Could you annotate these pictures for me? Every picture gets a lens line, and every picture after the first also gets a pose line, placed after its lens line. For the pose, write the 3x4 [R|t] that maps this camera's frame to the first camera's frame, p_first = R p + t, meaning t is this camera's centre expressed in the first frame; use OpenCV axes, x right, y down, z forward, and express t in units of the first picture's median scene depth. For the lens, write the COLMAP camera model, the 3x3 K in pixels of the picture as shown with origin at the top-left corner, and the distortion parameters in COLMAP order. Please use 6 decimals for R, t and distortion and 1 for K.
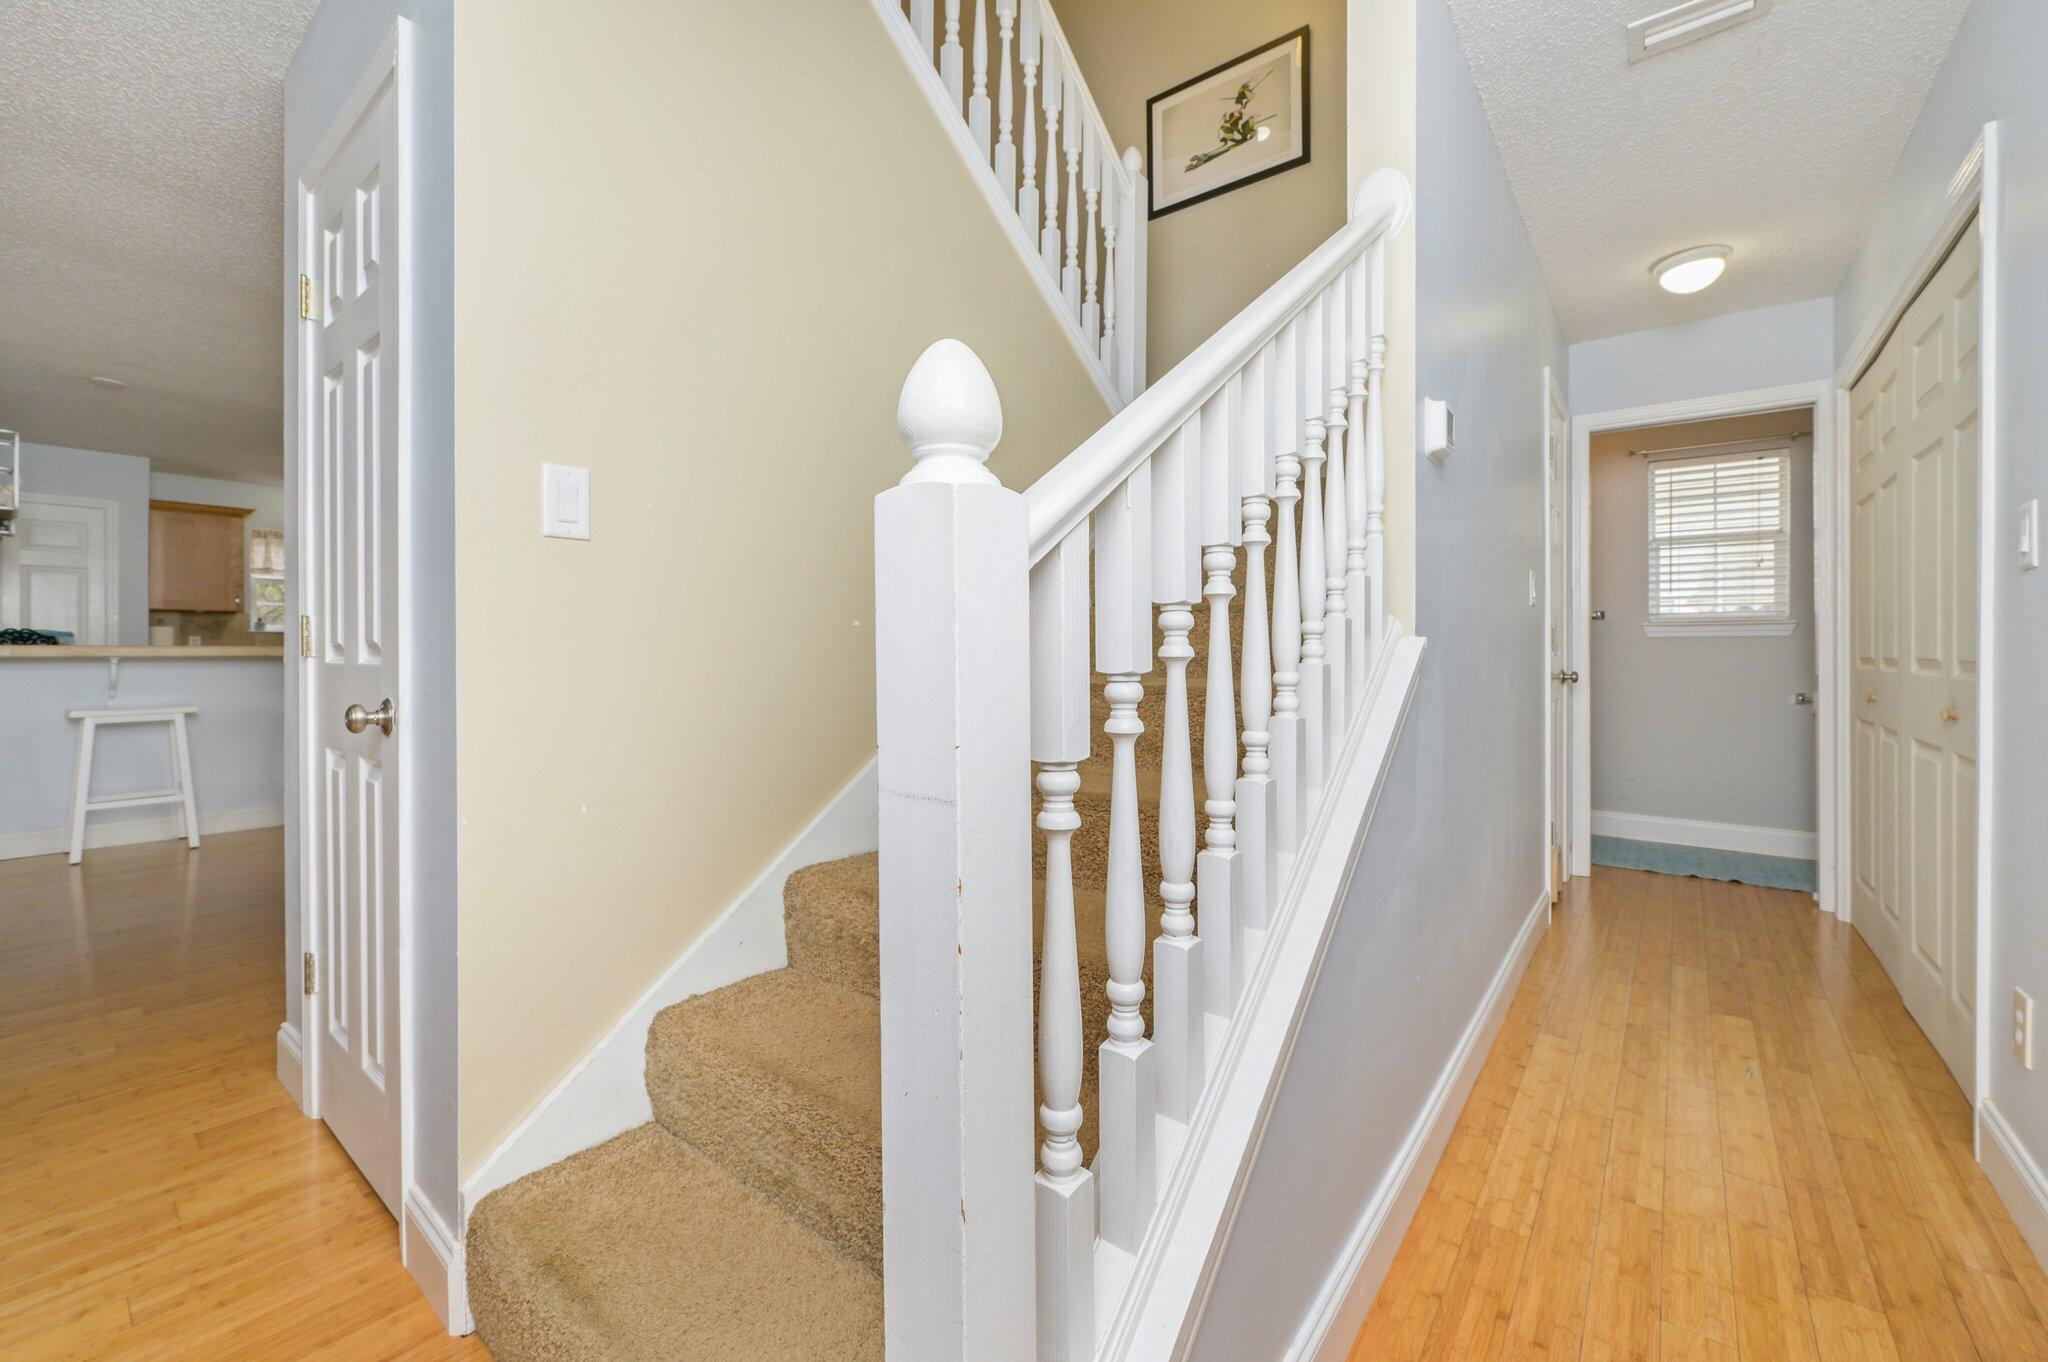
lens RADIAL K [[828.9, 0, 1024.4], [0, 828.9, 655.8], [0, 0, 1]] dist [0.000749, 0.000196]
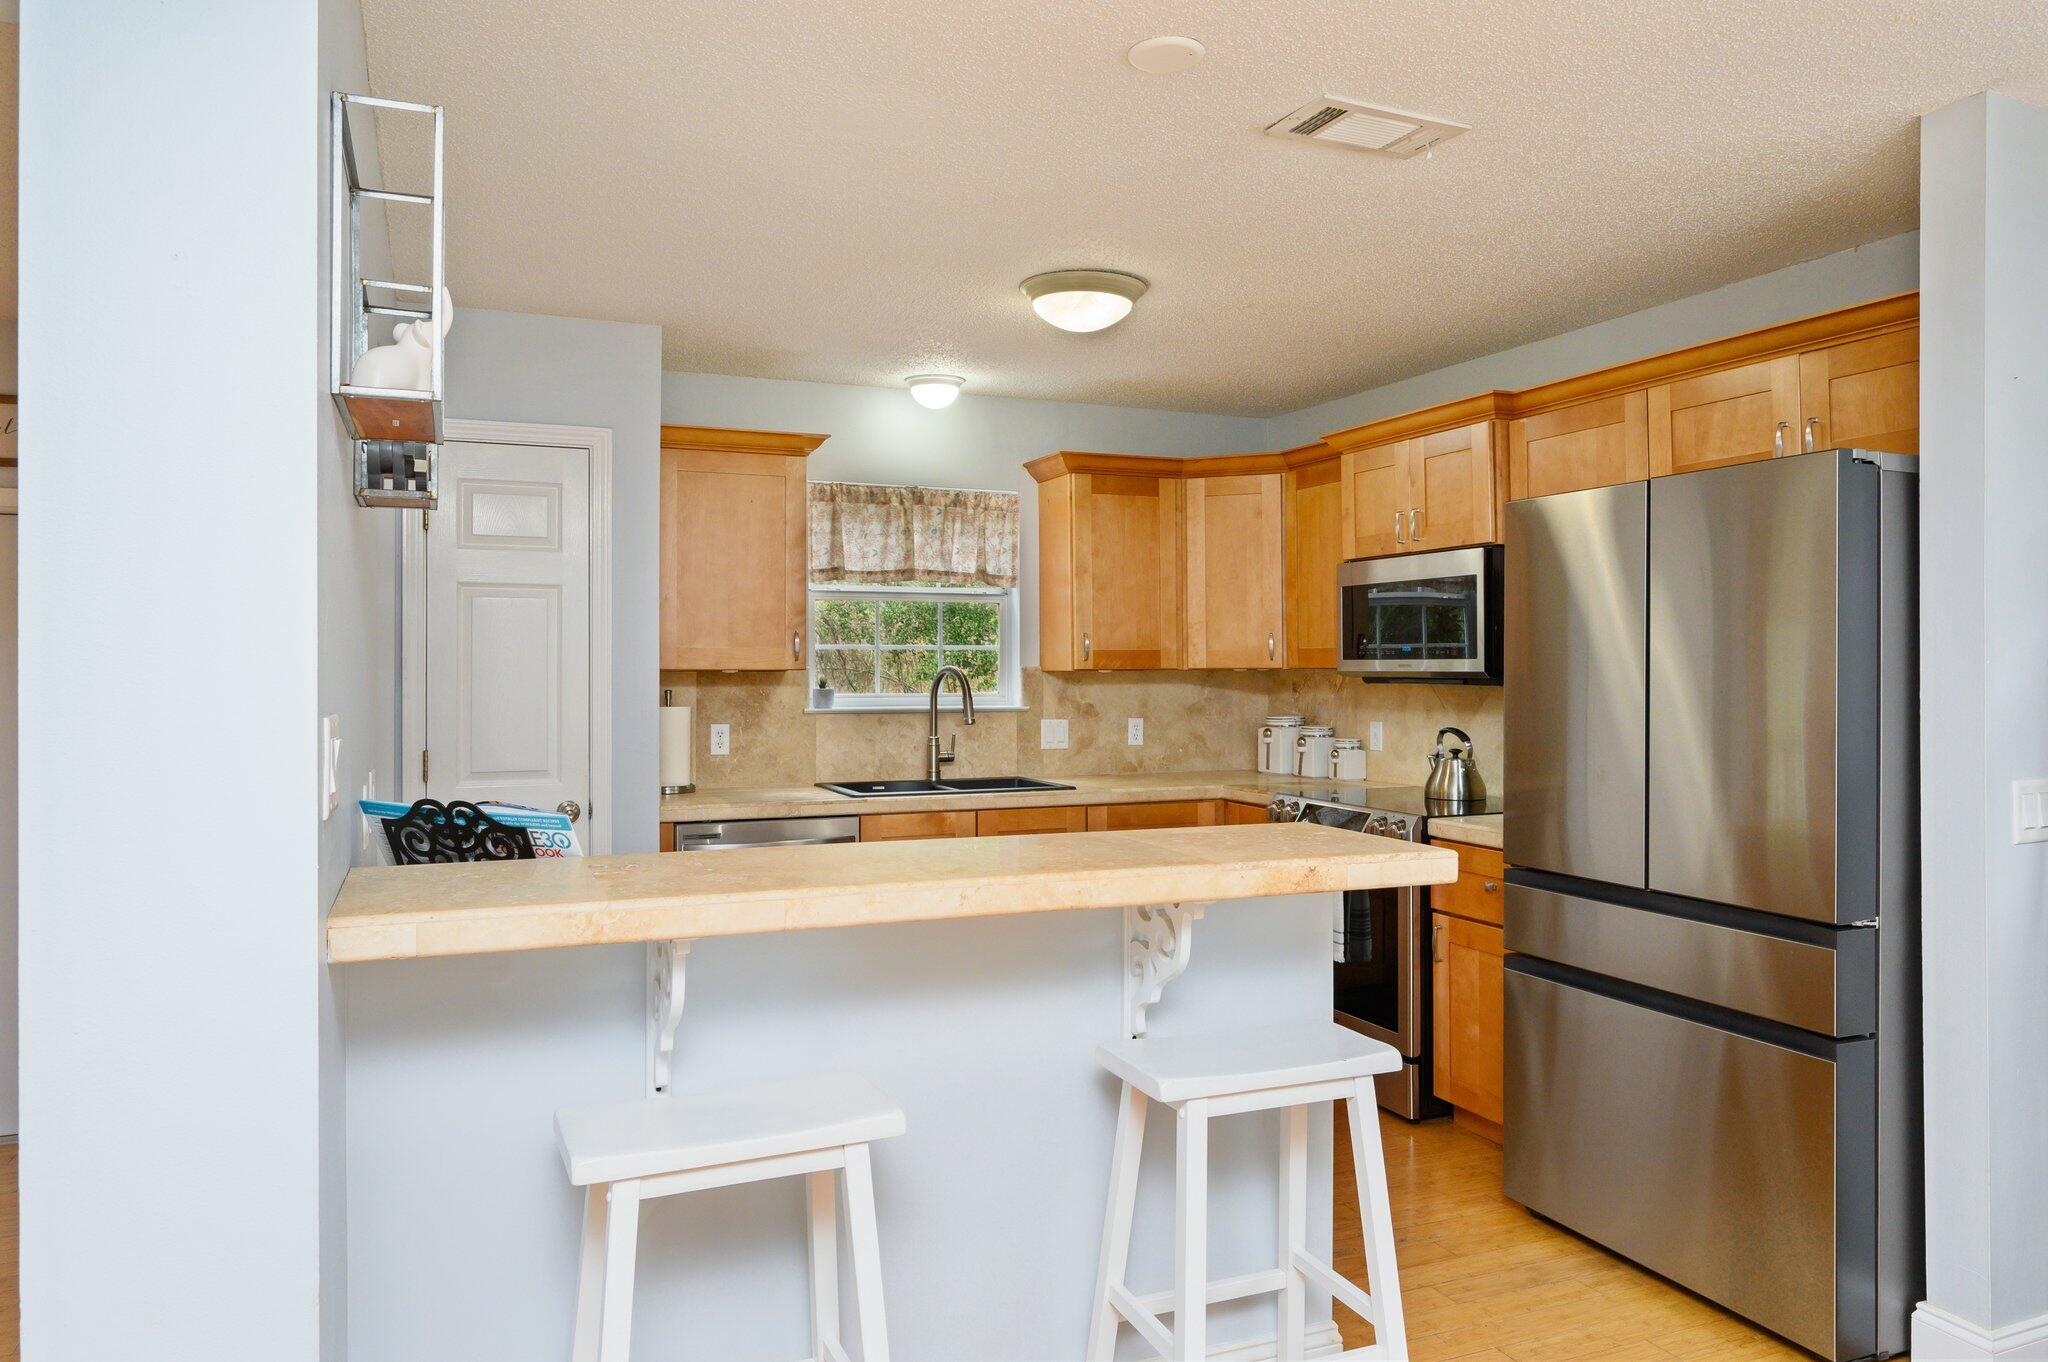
lens RADIAL K [[1403.3, 0, 1024.0], [0, 1403.3, 681.0], [0, 0, 1]] dist [0.000074, -0.001139]
pose [[0.875516, 0.003559, -0.483176, -0.497181], [-0.004204, 0.999991, -0.000253, -0.048477], [0.483171, 0.002253, 0.875523, 0.417391]]
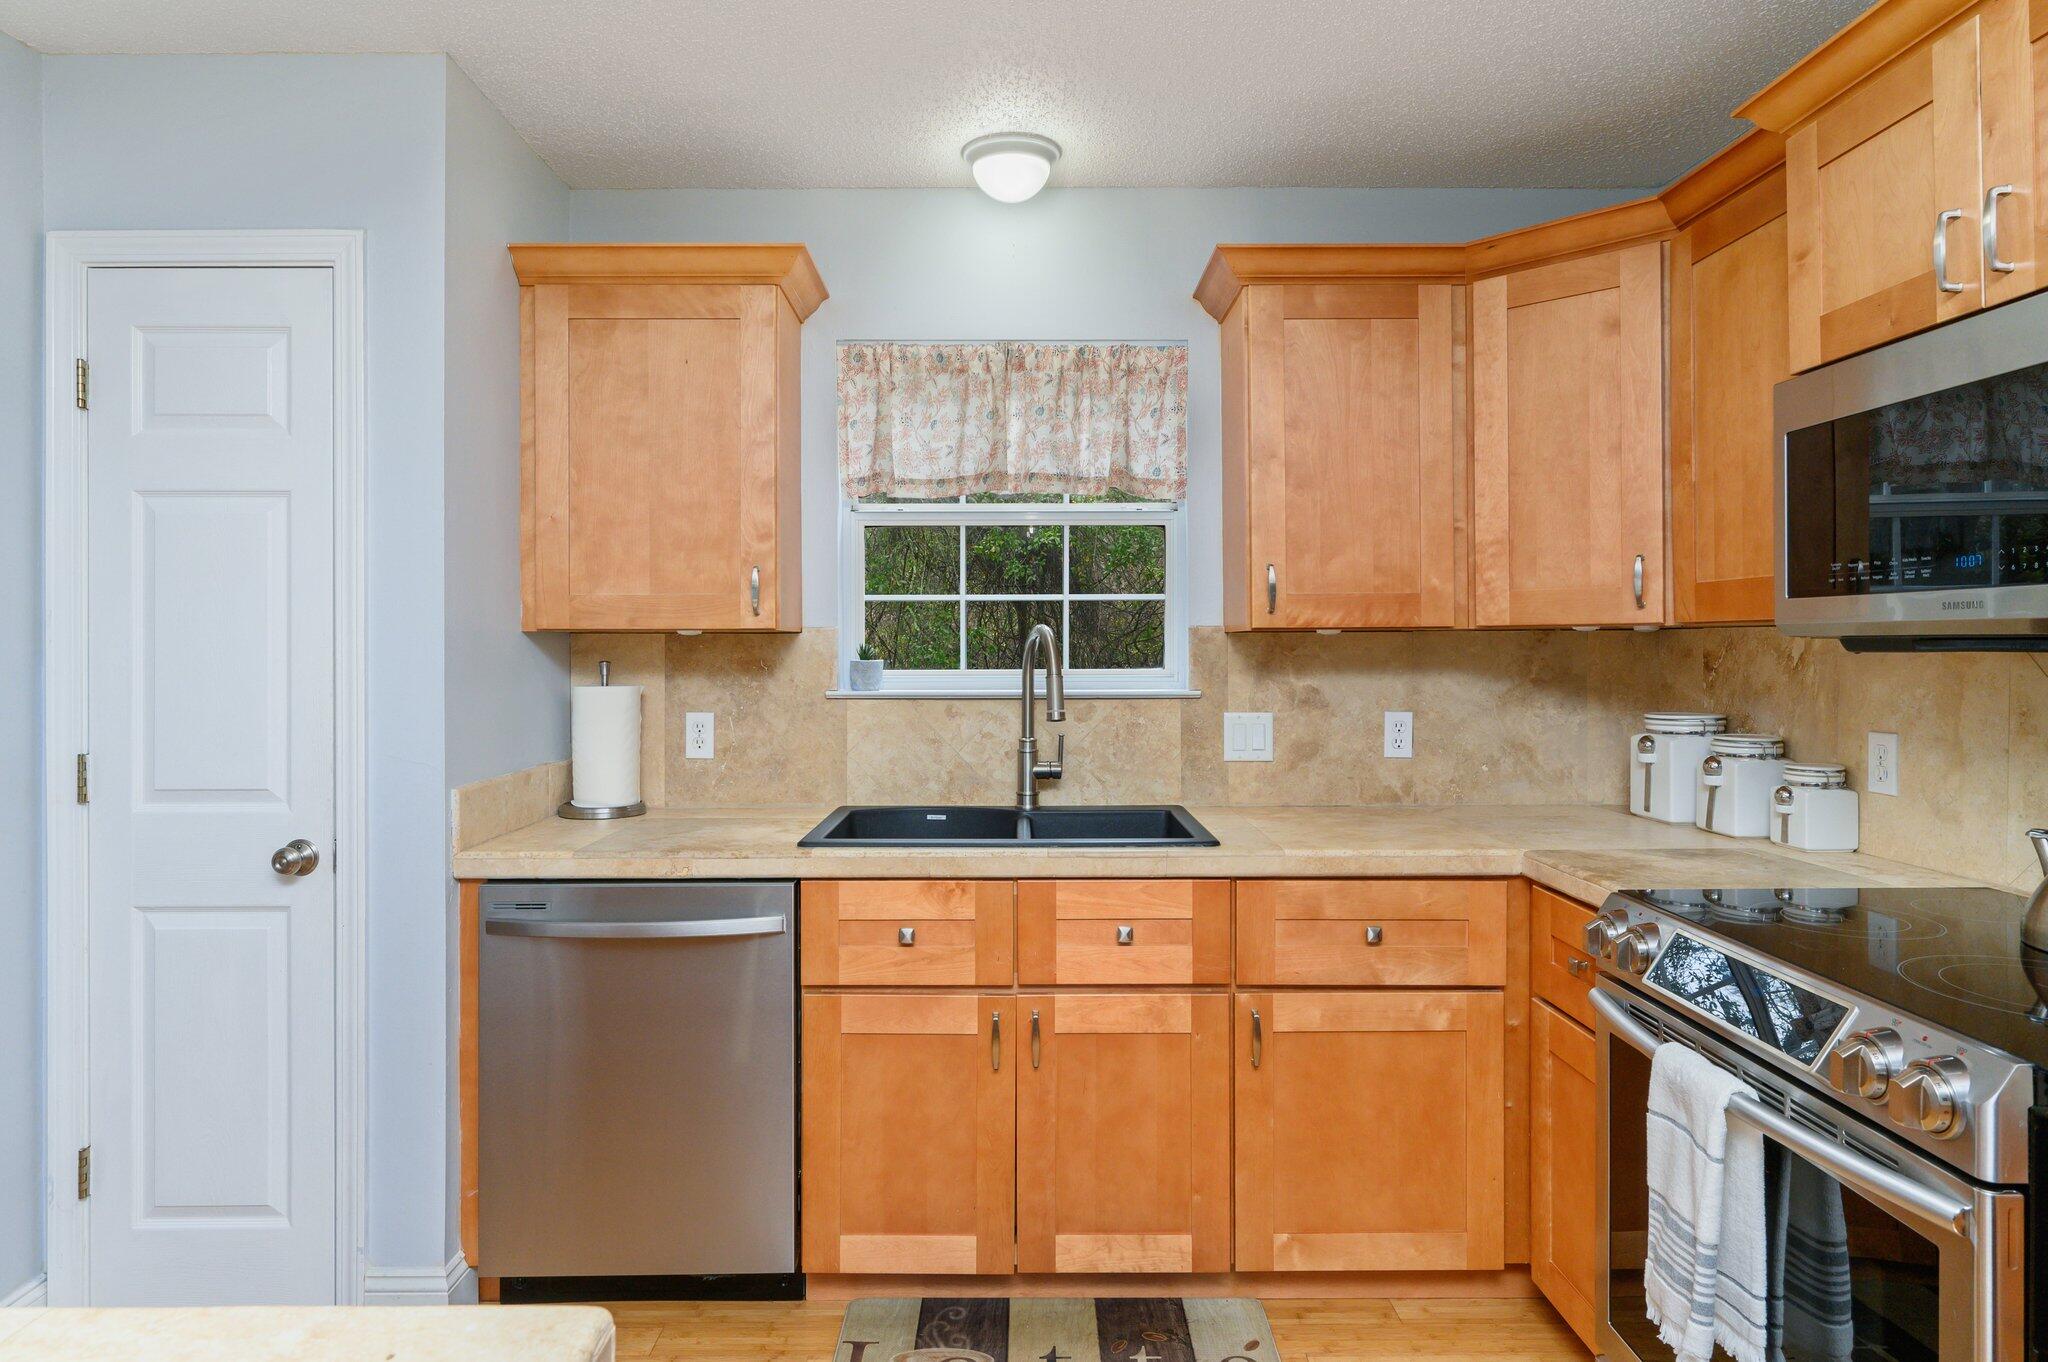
lens RADIAL K [[1180.8, 0, 1020.8], [0, 1180.8, 658.0], [0, 0, 1]] dist [-0.001861, -0.002074]
pose [[0.617824, 0.006812, -0.786287, -0.607757], [-0.005661, 0.999975, 0.004214, -0.046748], [0.786296, 0.001848, 0.617847, 0.859662]]
